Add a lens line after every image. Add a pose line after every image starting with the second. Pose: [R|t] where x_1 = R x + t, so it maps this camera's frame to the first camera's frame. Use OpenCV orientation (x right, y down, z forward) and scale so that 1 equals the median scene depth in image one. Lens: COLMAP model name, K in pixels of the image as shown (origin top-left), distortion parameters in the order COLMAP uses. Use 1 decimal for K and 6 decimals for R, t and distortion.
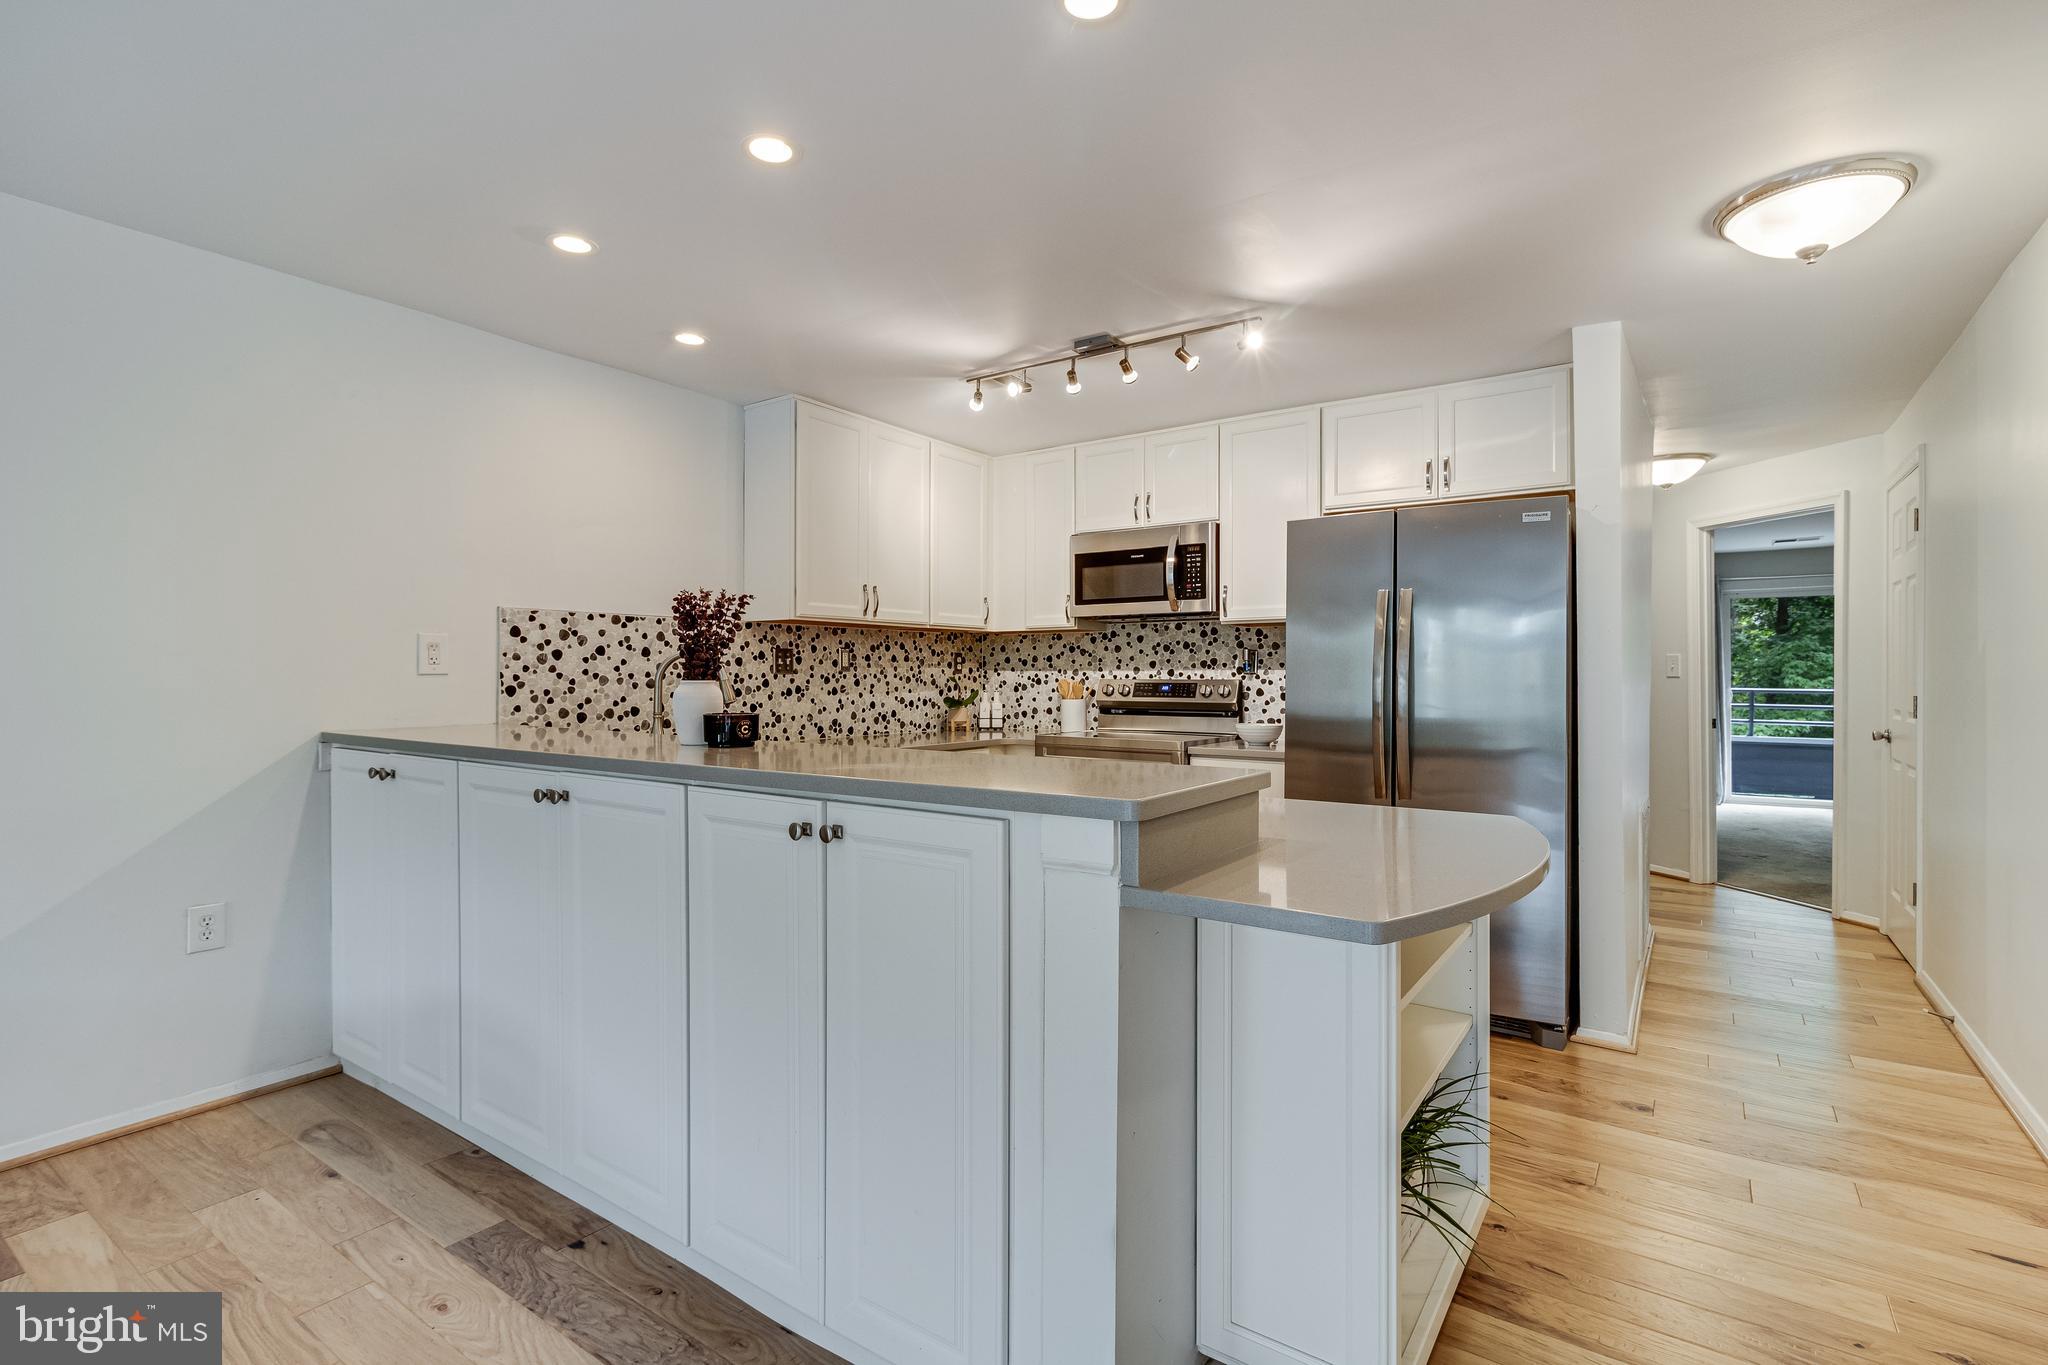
lens RADIAL K [[955.0, 0, 1017.7], [0, 955.0, 673.2], [0, 0, 1]] dist [0.008121, -0.000235]
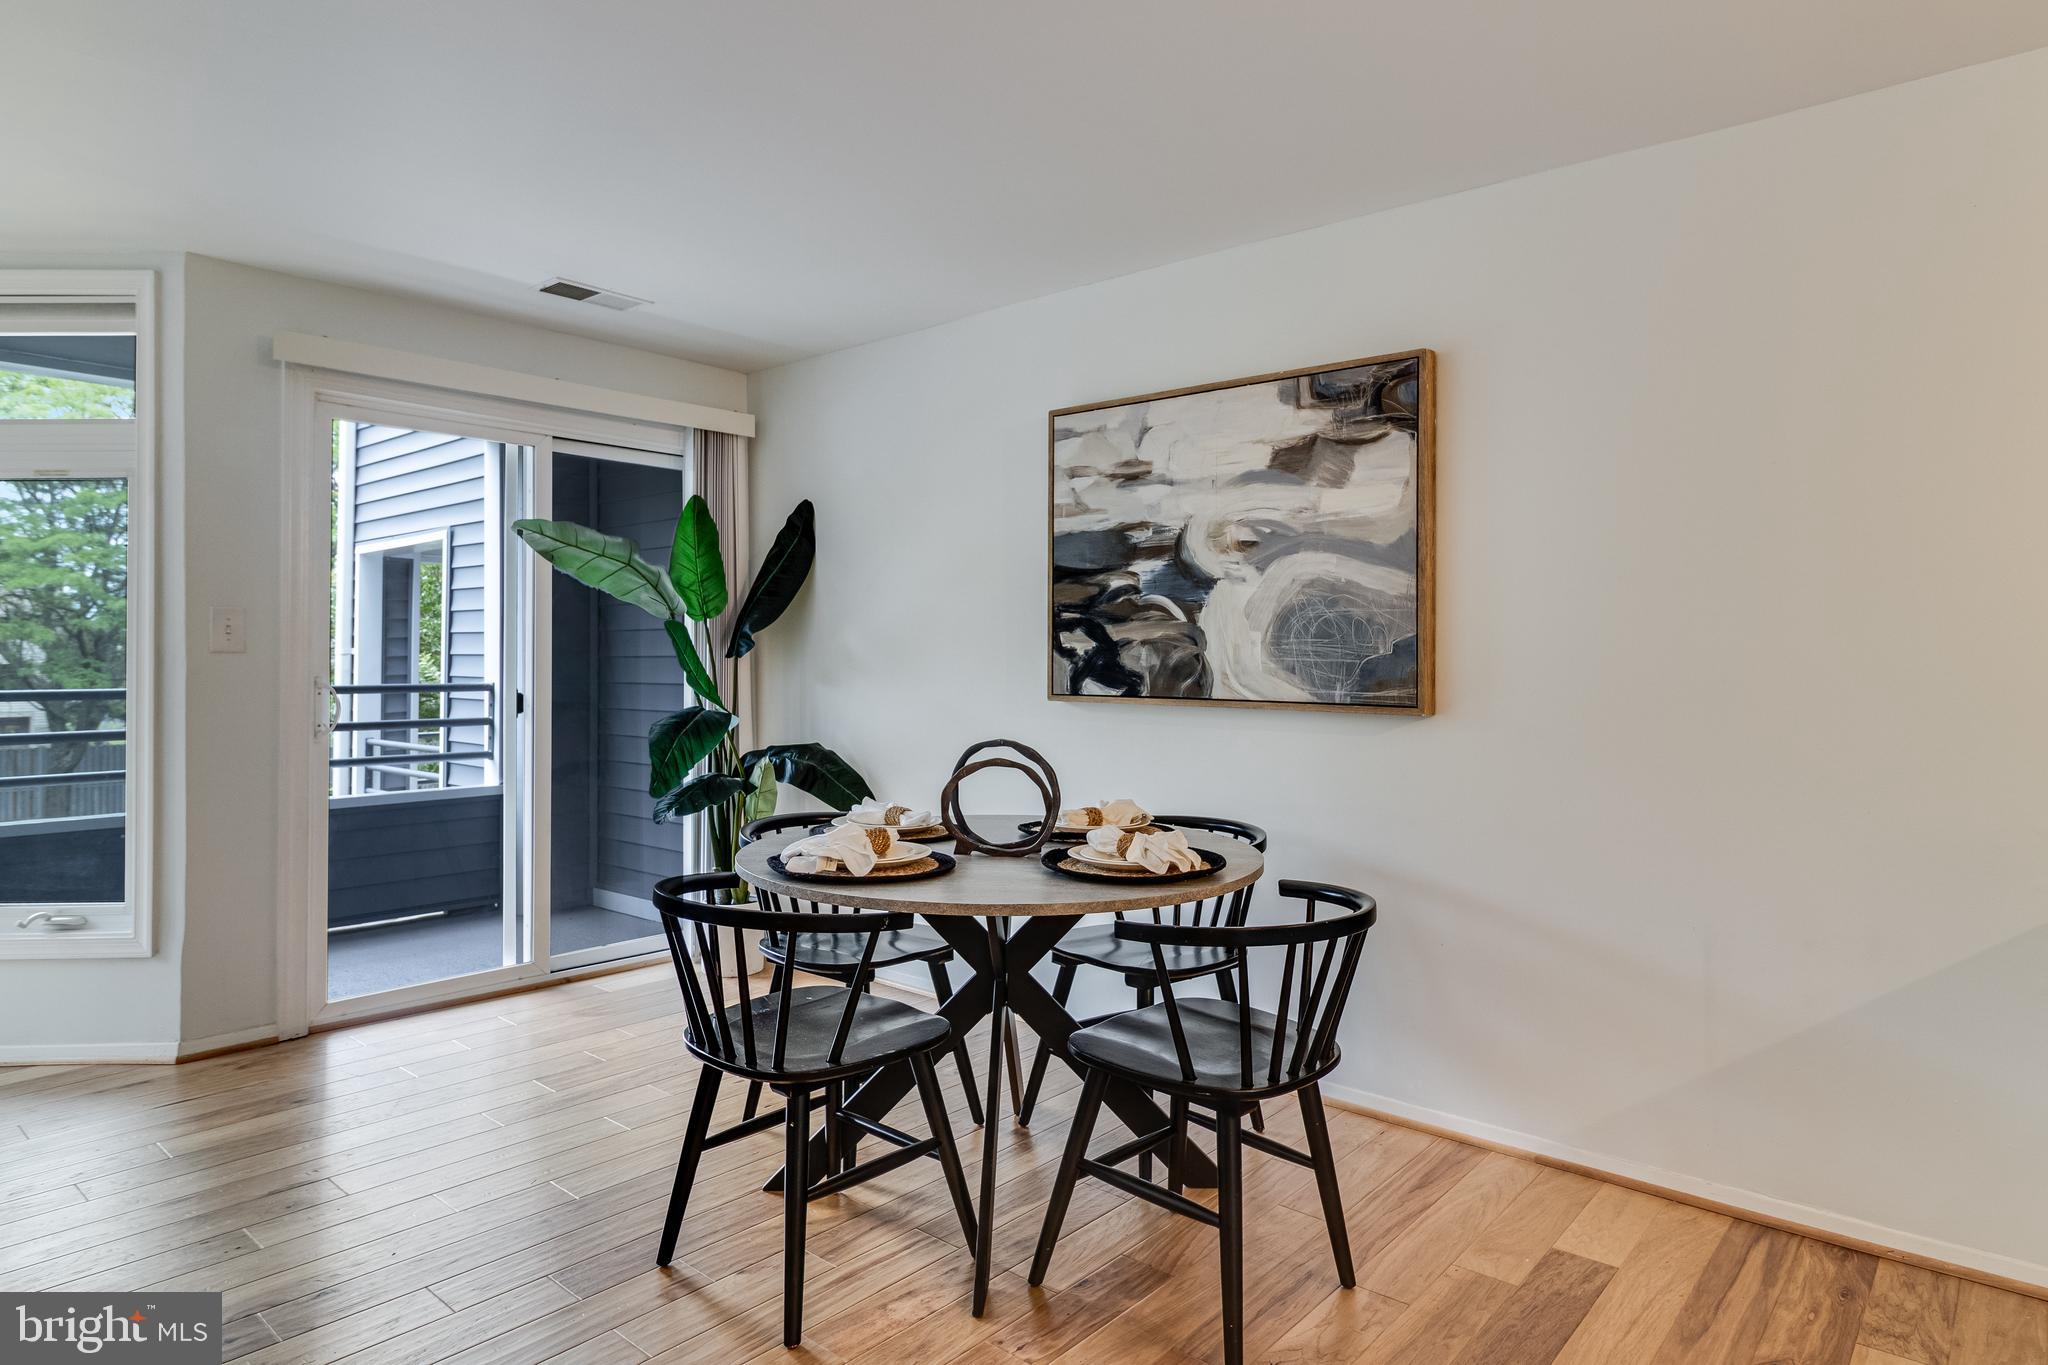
lens RADIAL K [[1197.8, 0, 1020.7], [0, 1197.8, 632.9], [0, 0, 1]] dist [0.004866, -0.002288]
pose [[-0.100891, -0.021769, -0.994659, 0.025806], [0.000088, 0.999760, -0.021890, 0.000464], [0.994897, -0.002296, -0.100865, 0.174942]]
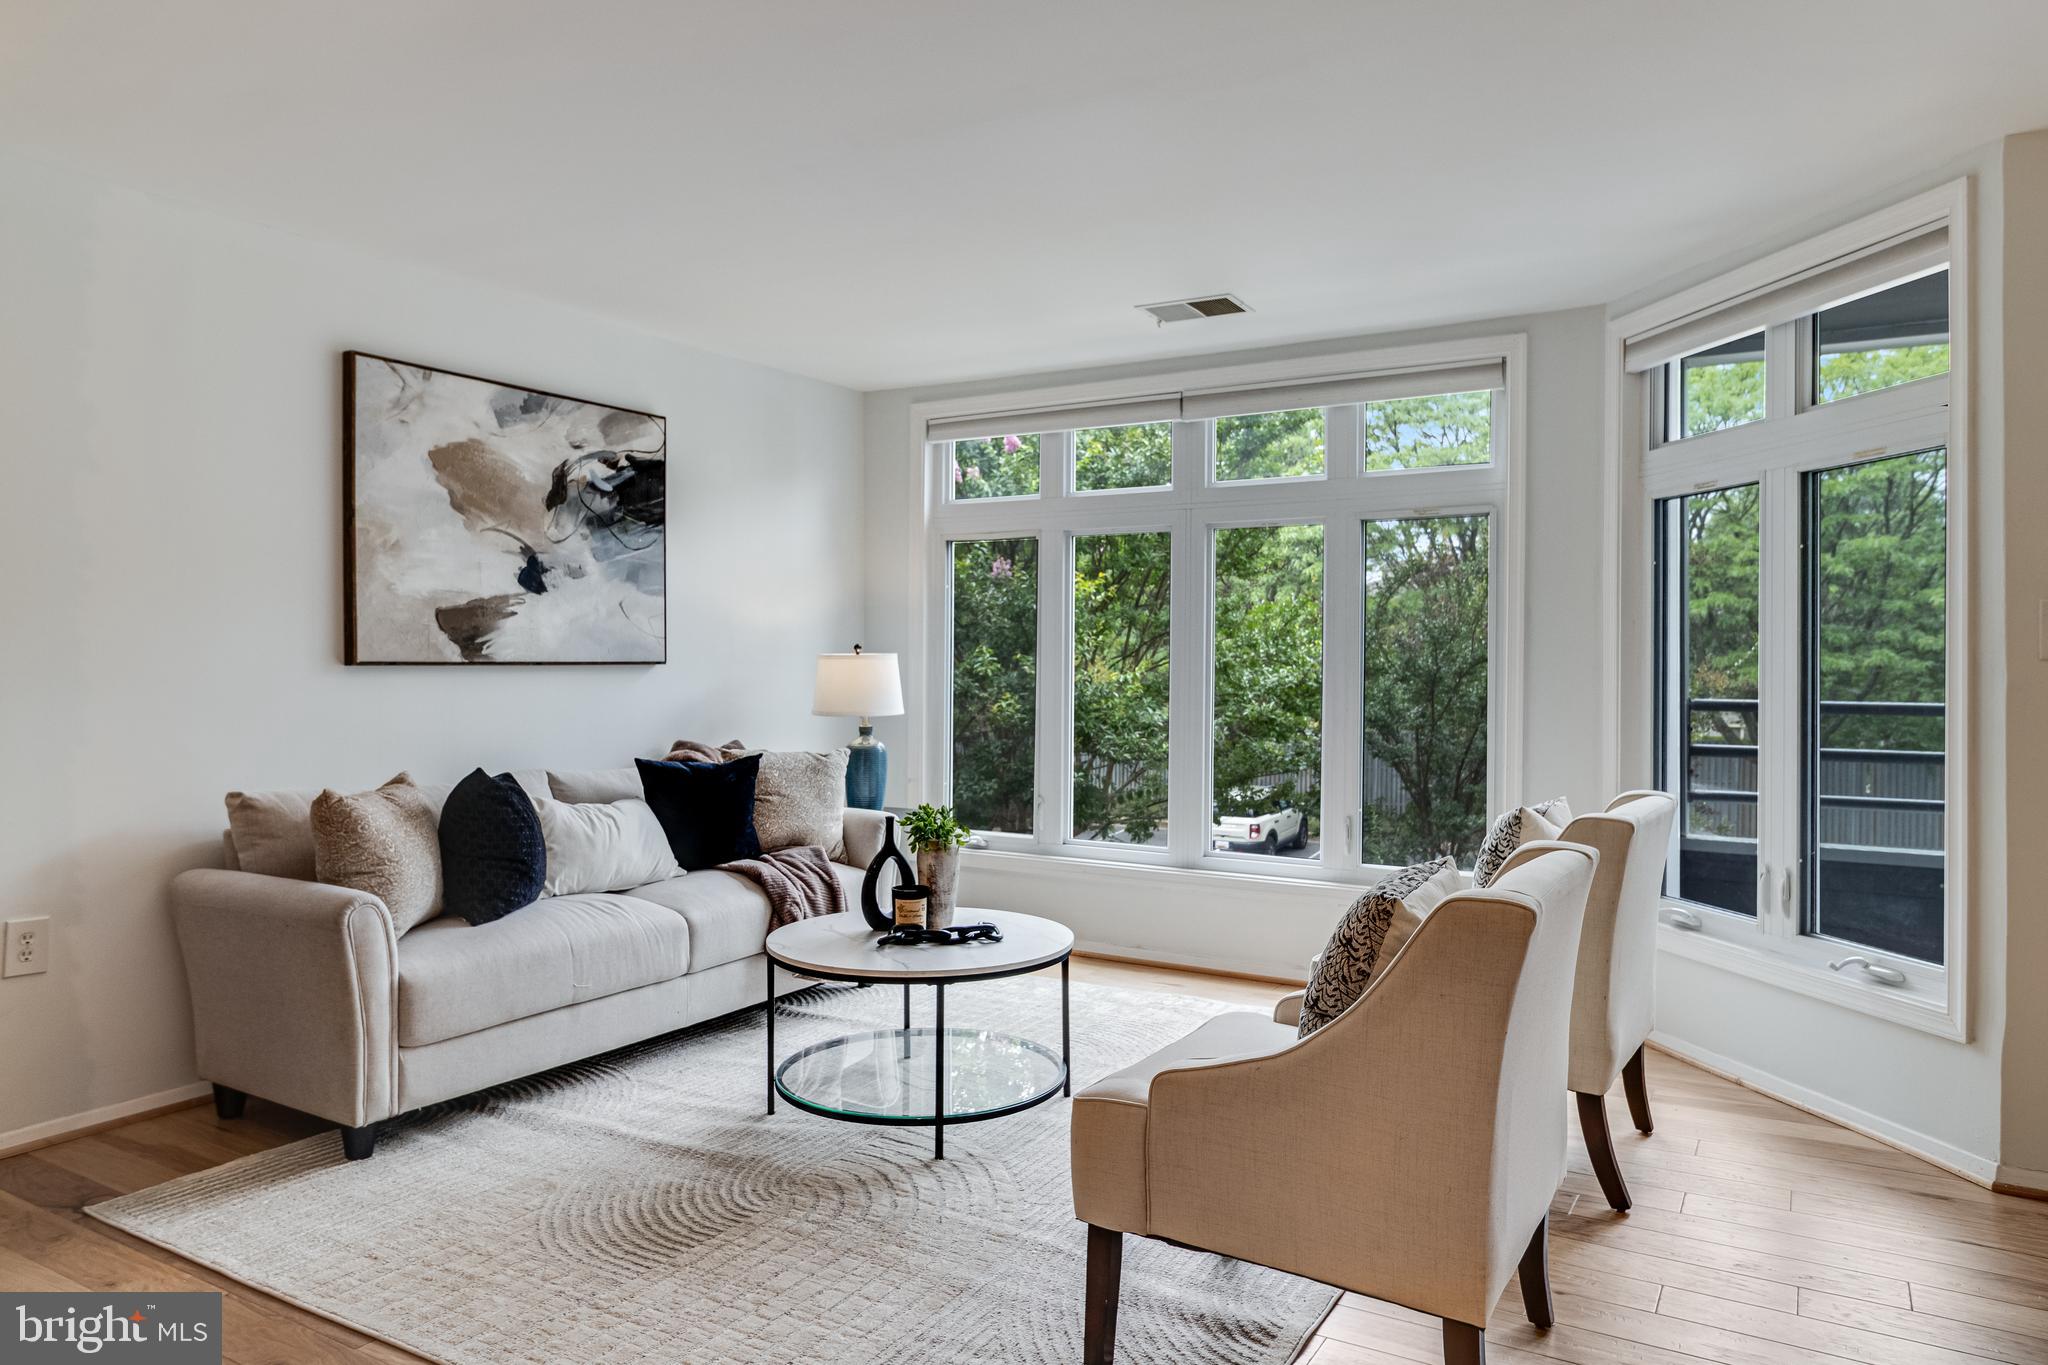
lens RADIAL K [[1320.6, 0, 1029.2], [0, 1320.6, 667.4], [0, 0, 1]] dist [0.009407, -0.003129]
pose [[-0.997158, -0.007240, -0.074996, -0.159012], [-0.007603, 0.999961, 0.004549, 0.000018], [0.074960, 0.005106, -0.997173, 0.179371]]
